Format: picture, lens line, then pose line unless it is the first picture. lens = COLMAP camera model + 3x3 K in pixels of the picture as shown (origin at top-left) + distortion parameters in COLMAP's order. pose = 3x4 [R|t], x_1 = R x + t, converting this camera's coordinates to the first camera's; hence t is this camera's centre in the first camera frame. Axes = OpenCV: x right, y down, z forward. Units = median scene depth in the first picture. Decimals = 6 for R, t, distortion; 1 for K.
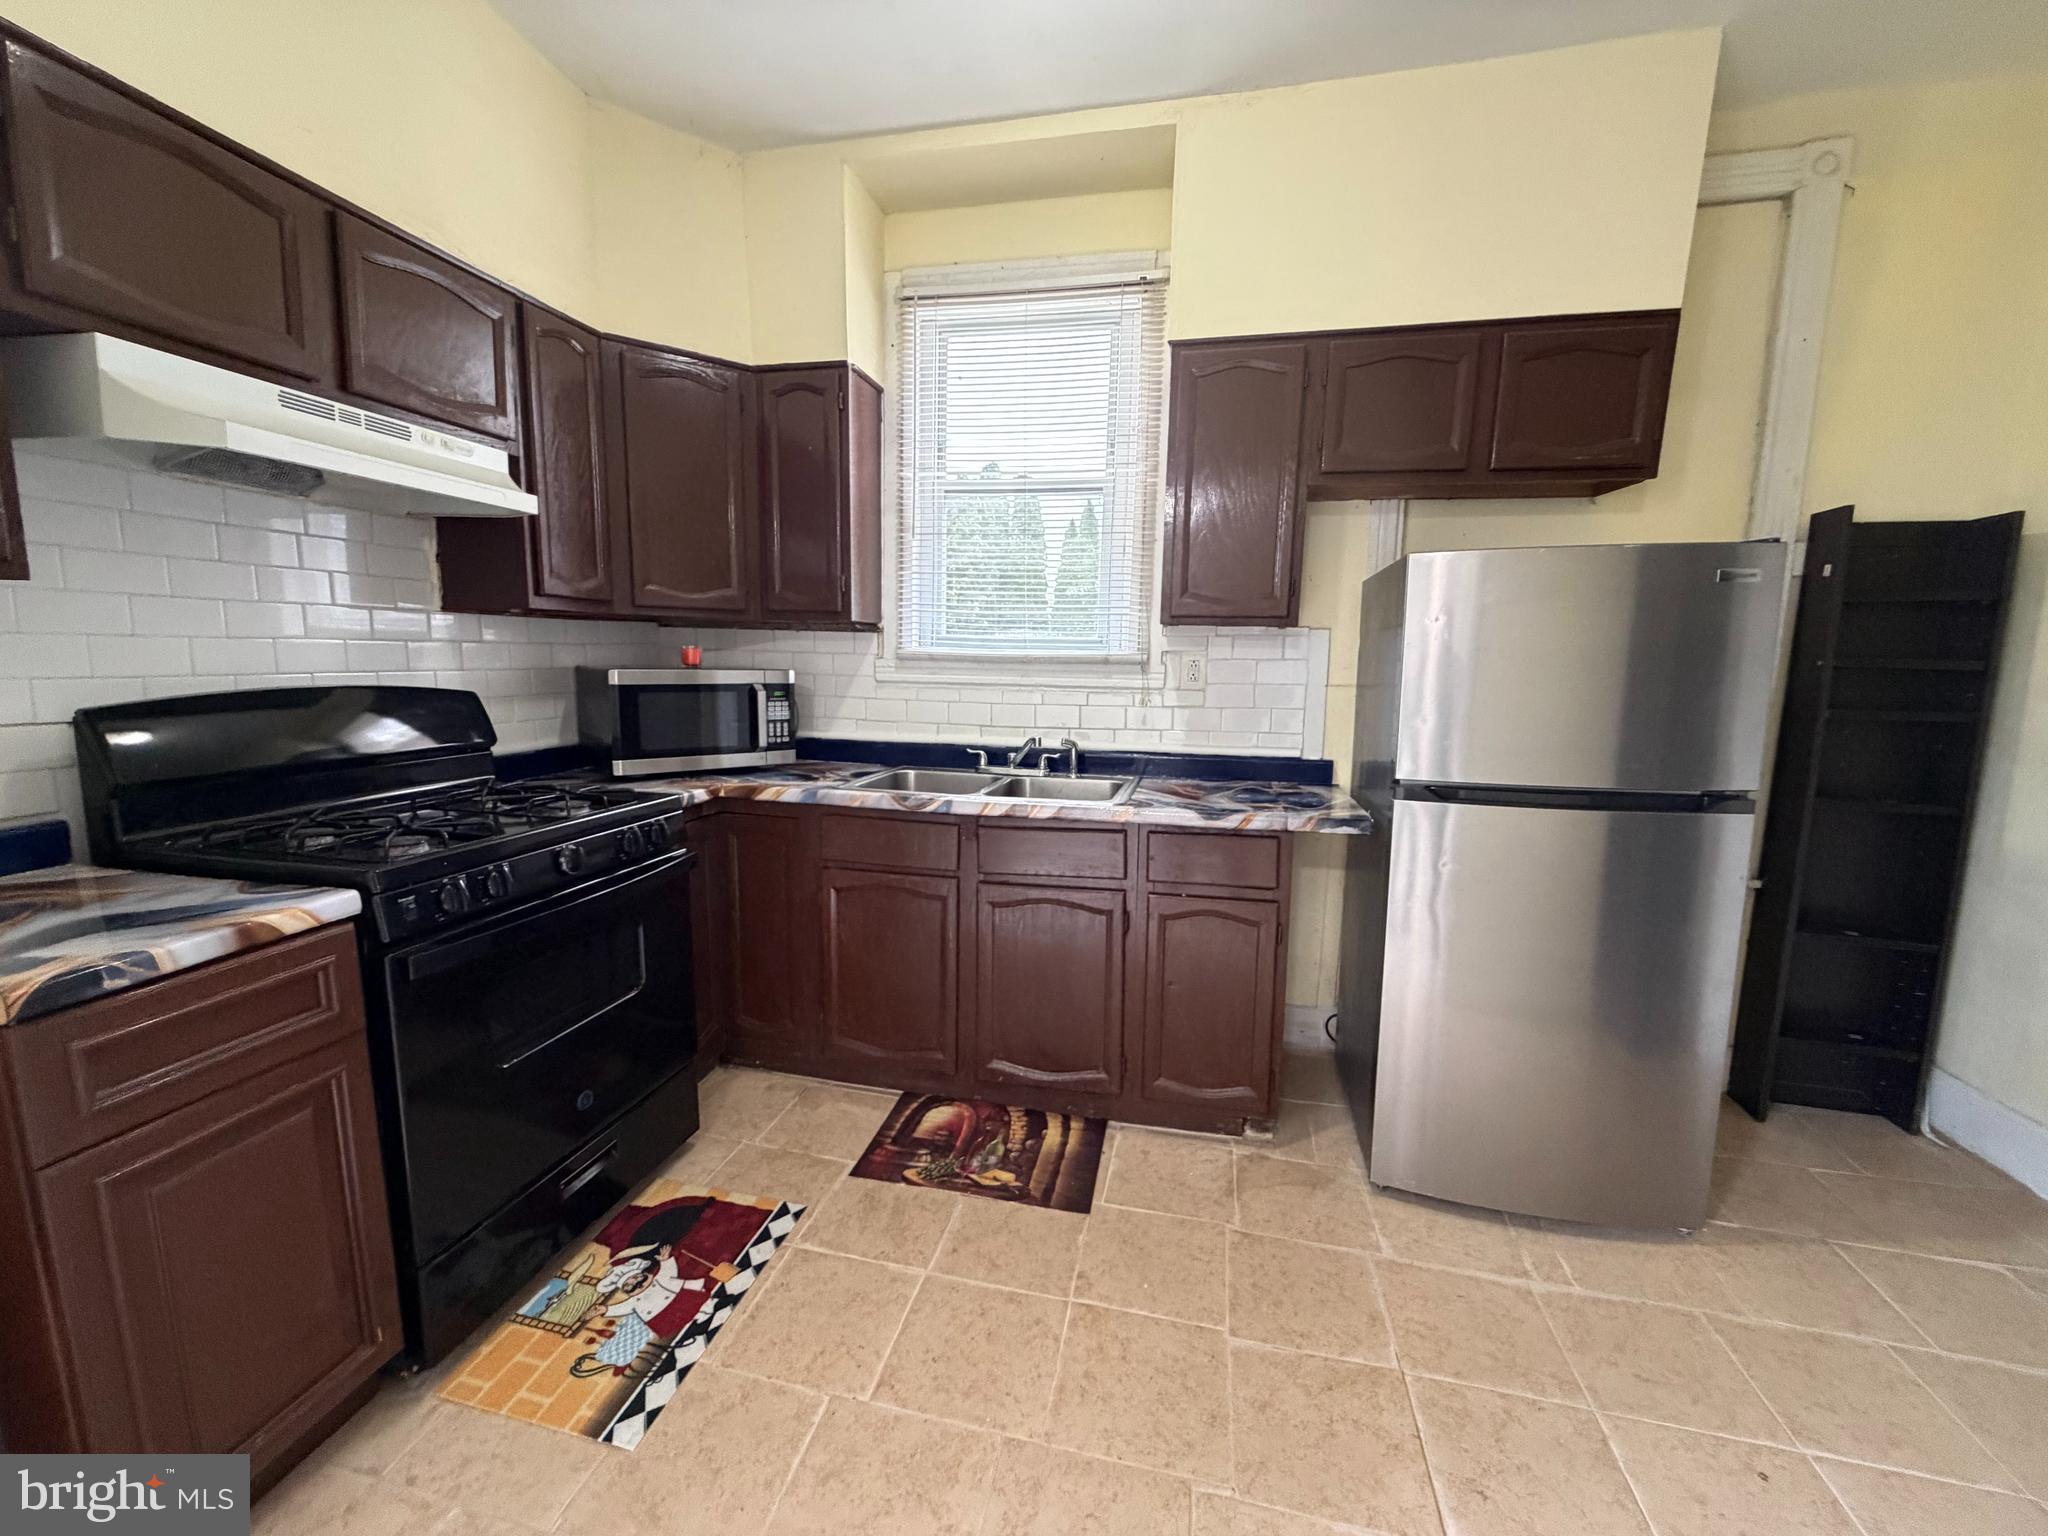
lens RADIAL K [[820.8, 0, 1016.1], [0, 820.8, 765.6], [0, 0, 1]] dist [0.007623, 0.000764]
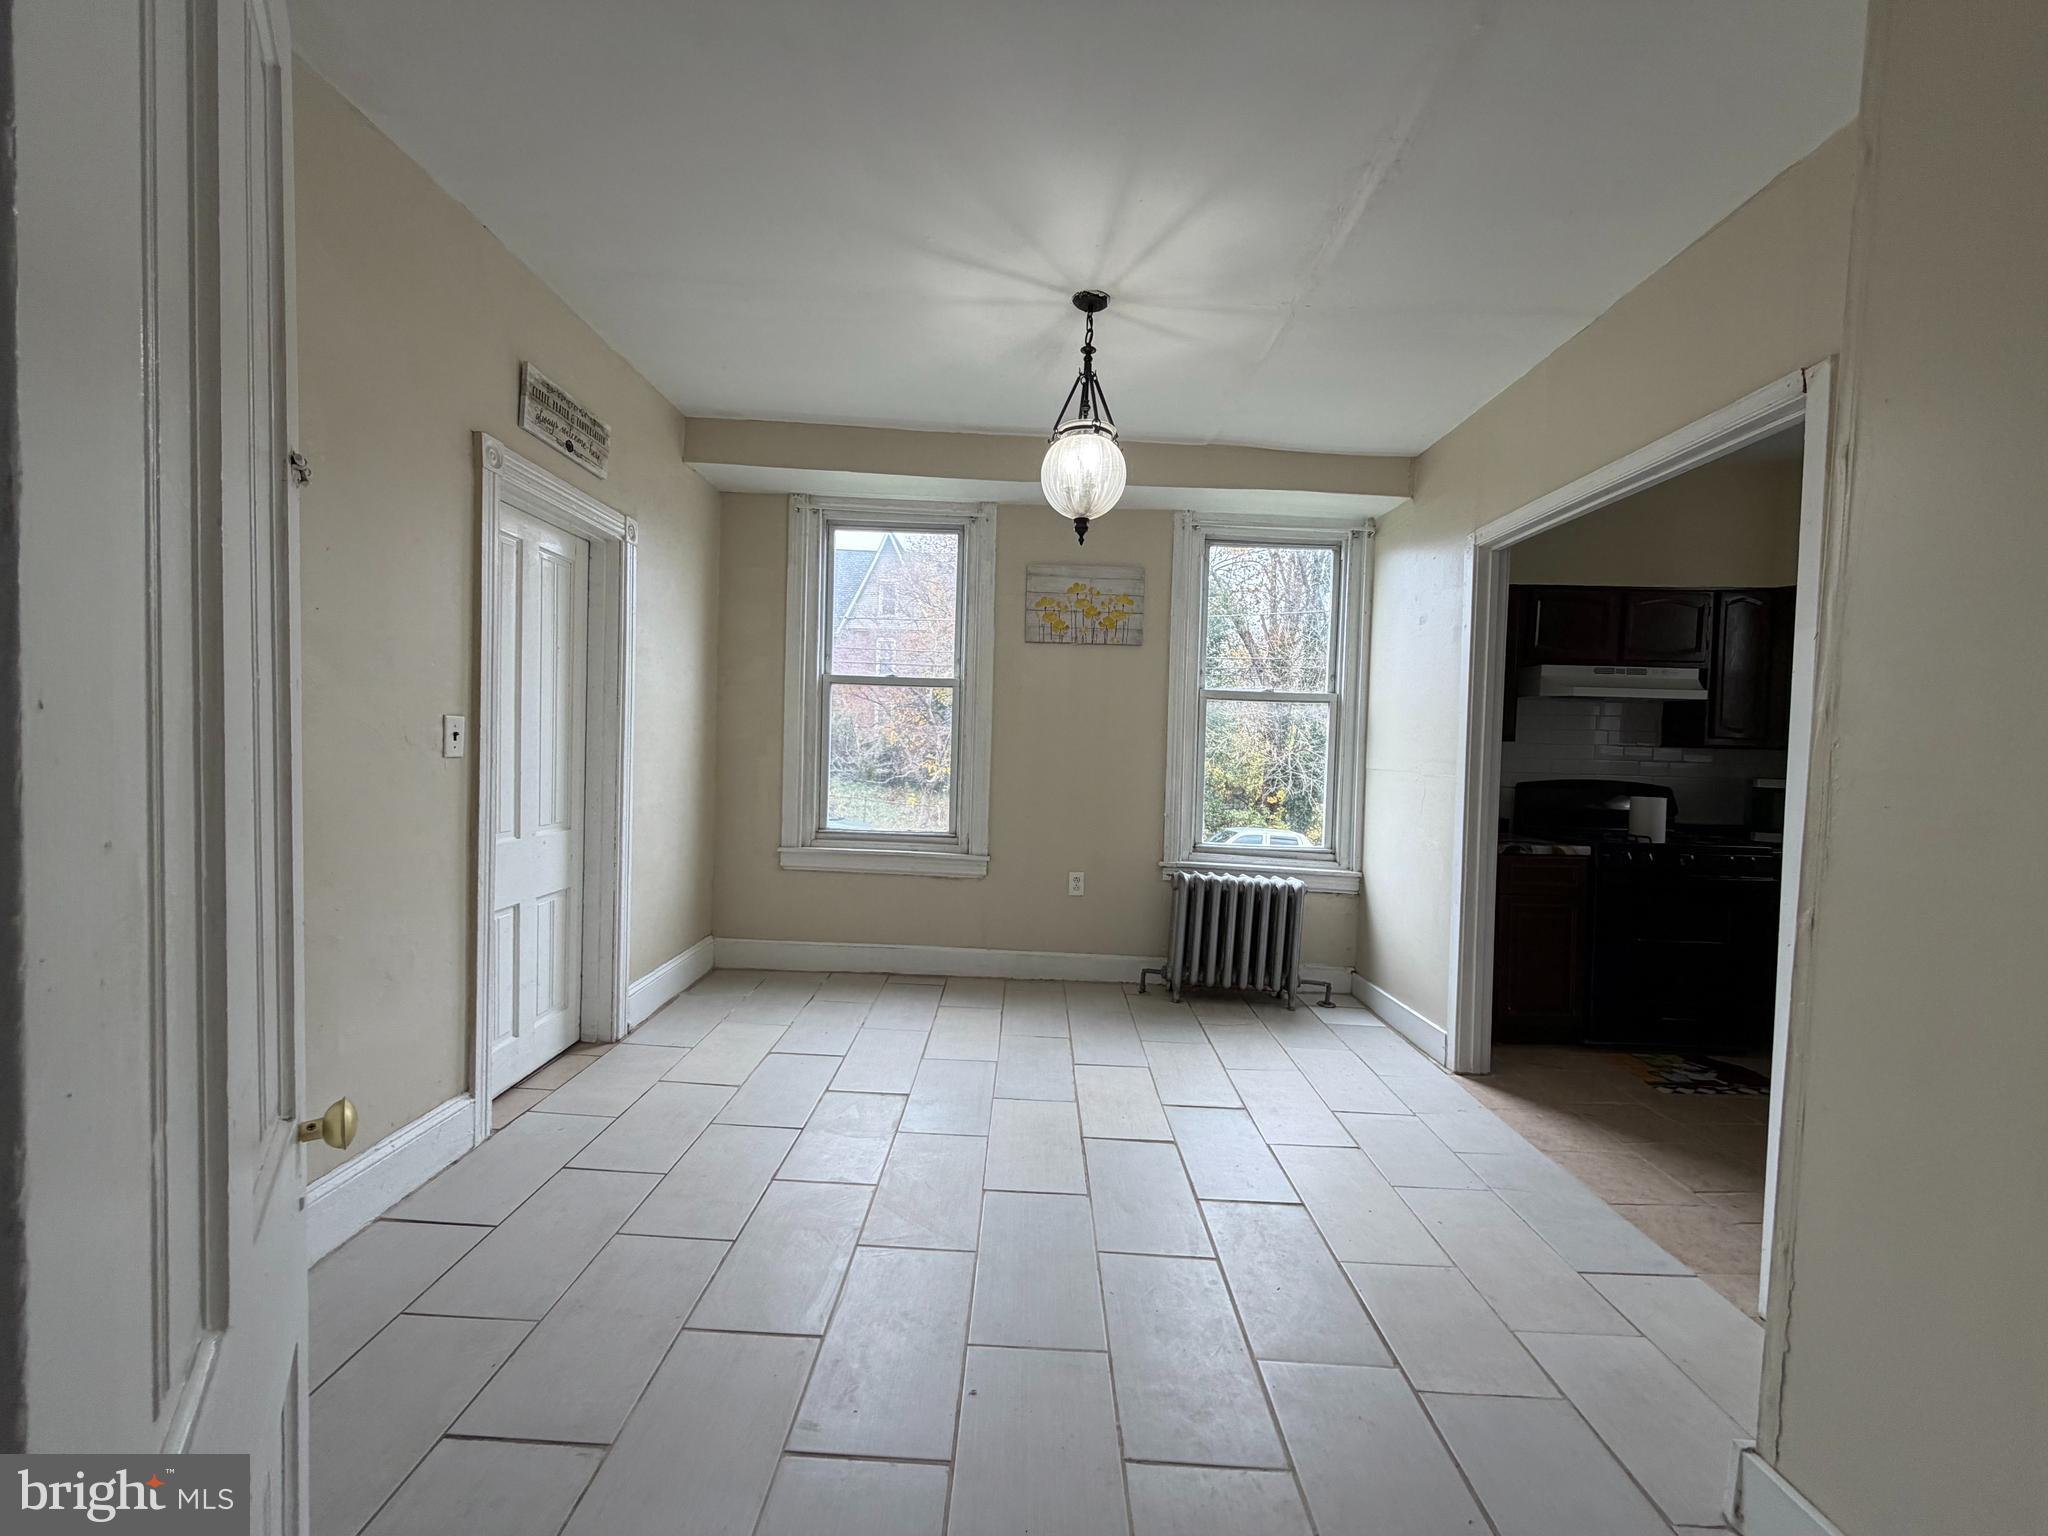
lens RADIAL K [[820.8, 0, 1018.9], [0, 820.8, 765.7], [0, 0, 1]] dist [0.007623, 0.000764]
pose [[0.224545, 0.012658, -0.974382, 1.049848], [-0.161409, 0.986586, -0.024380, 0.182689], [0.961003, 0.162748, 0.223576, -1.084002]]
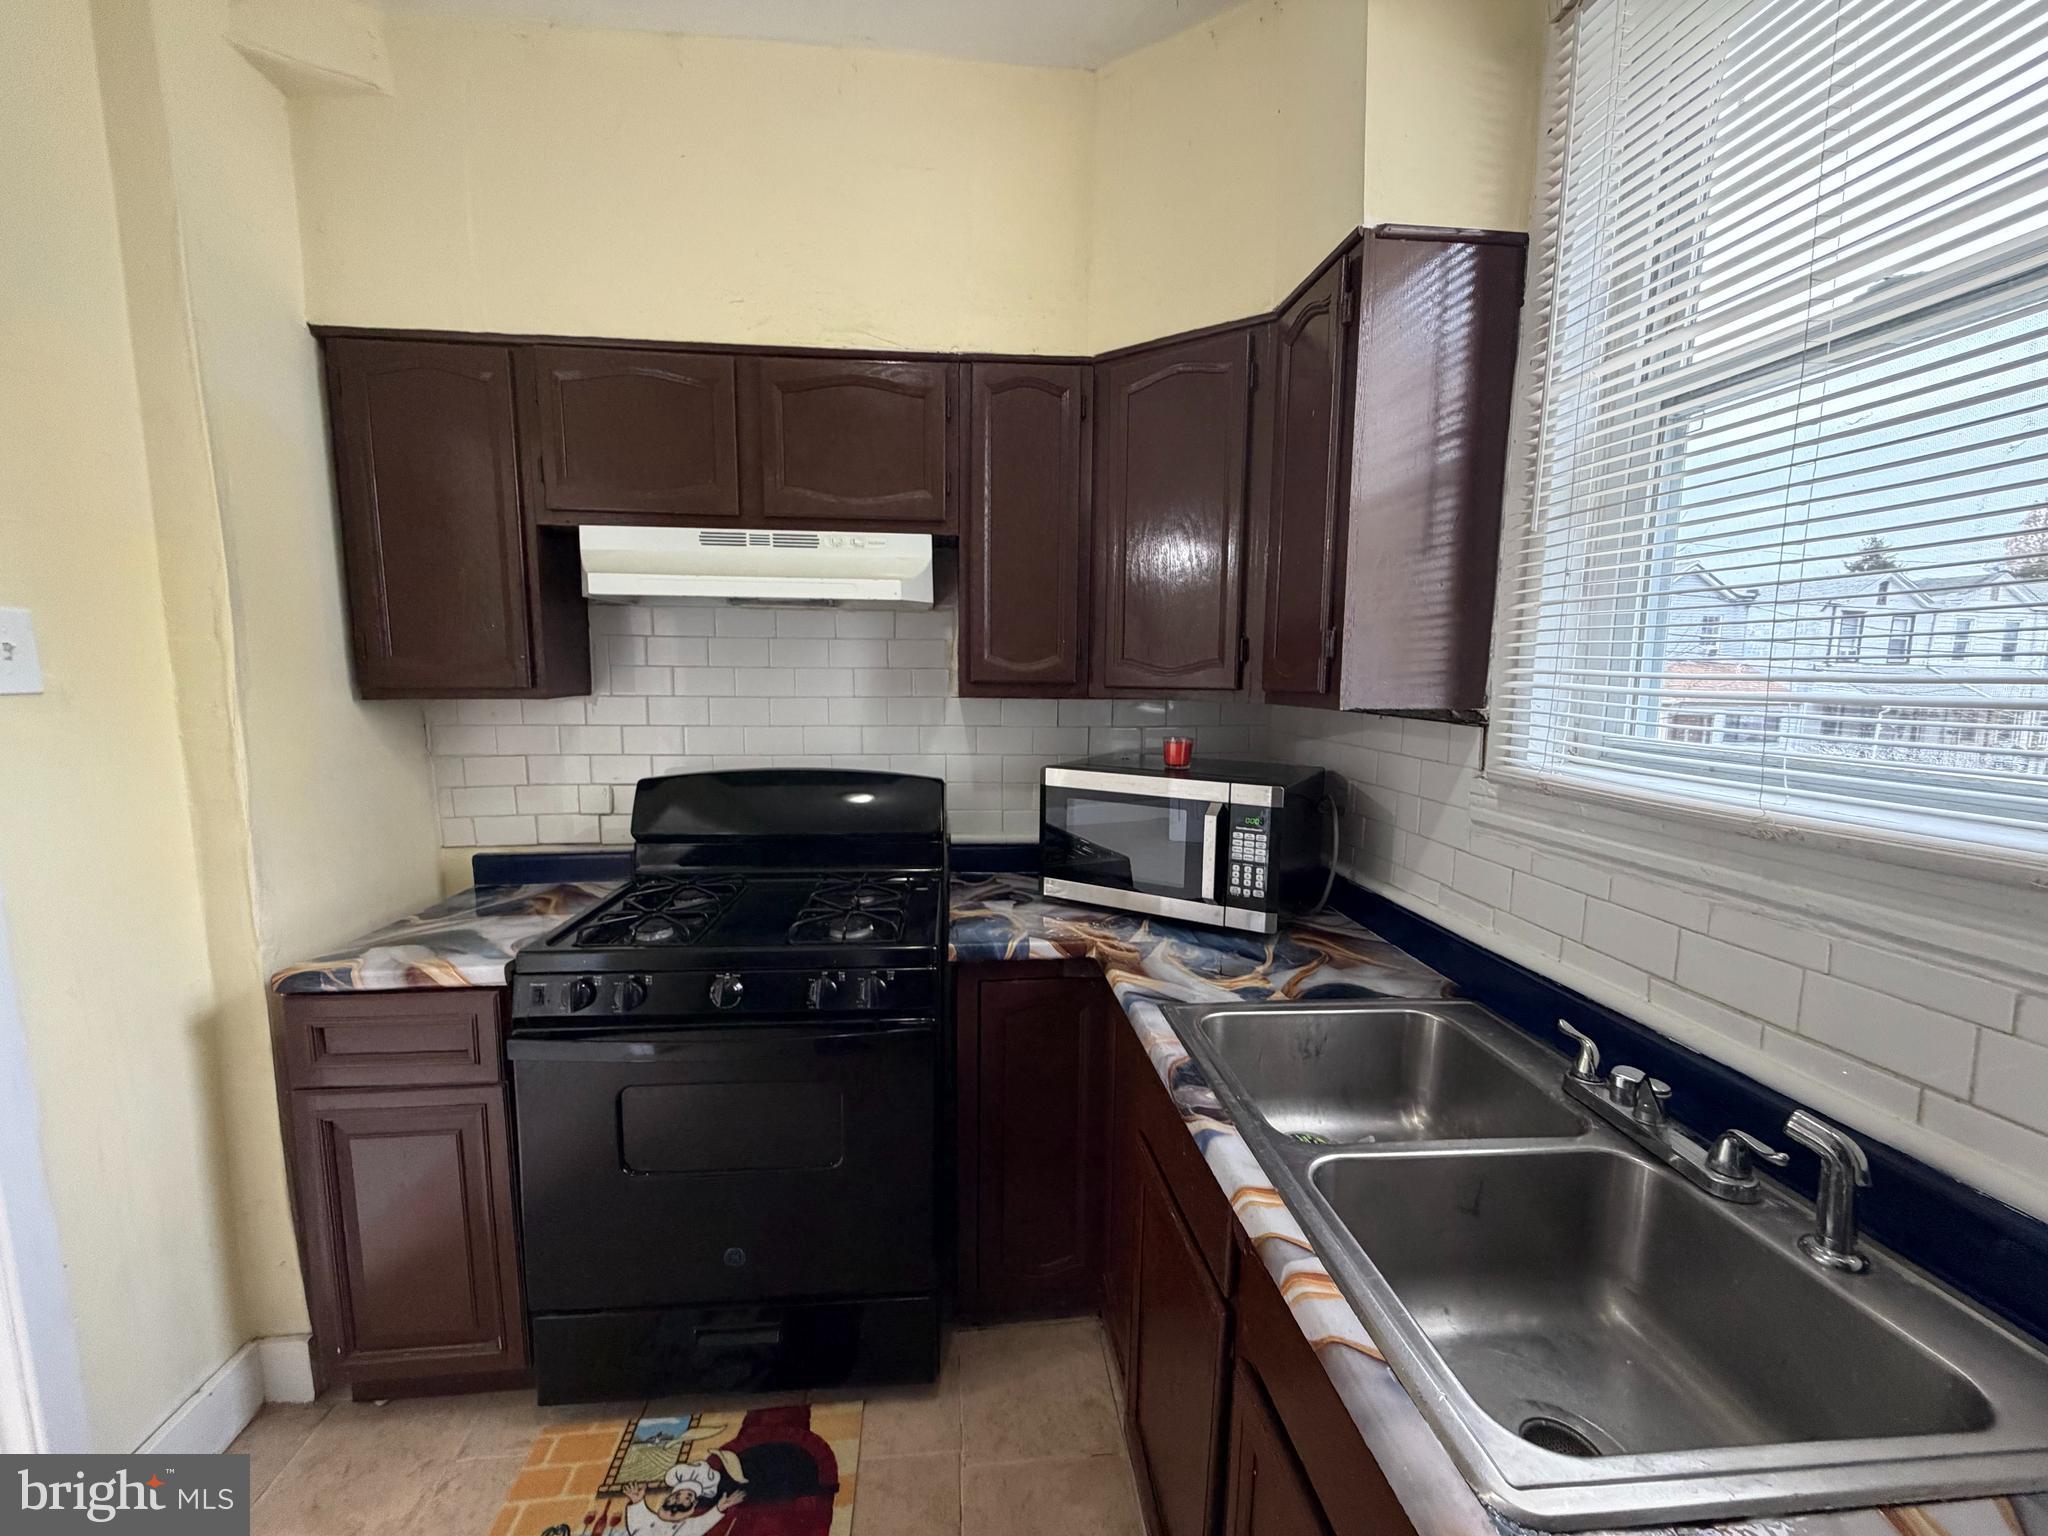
lens RADIAL K [[820.8, 0, 1017.9], [0, 820.8, 769.4], [0, 0, 1]] dist [0.007623, 0.000764]
pose [[0.324547, 0.097253, -0.940856, 0.346002], [-0.134597, 0.989326, 0.055834, -0.195813], [0.936244, 0.108516, 0.334173, 0.872393]]
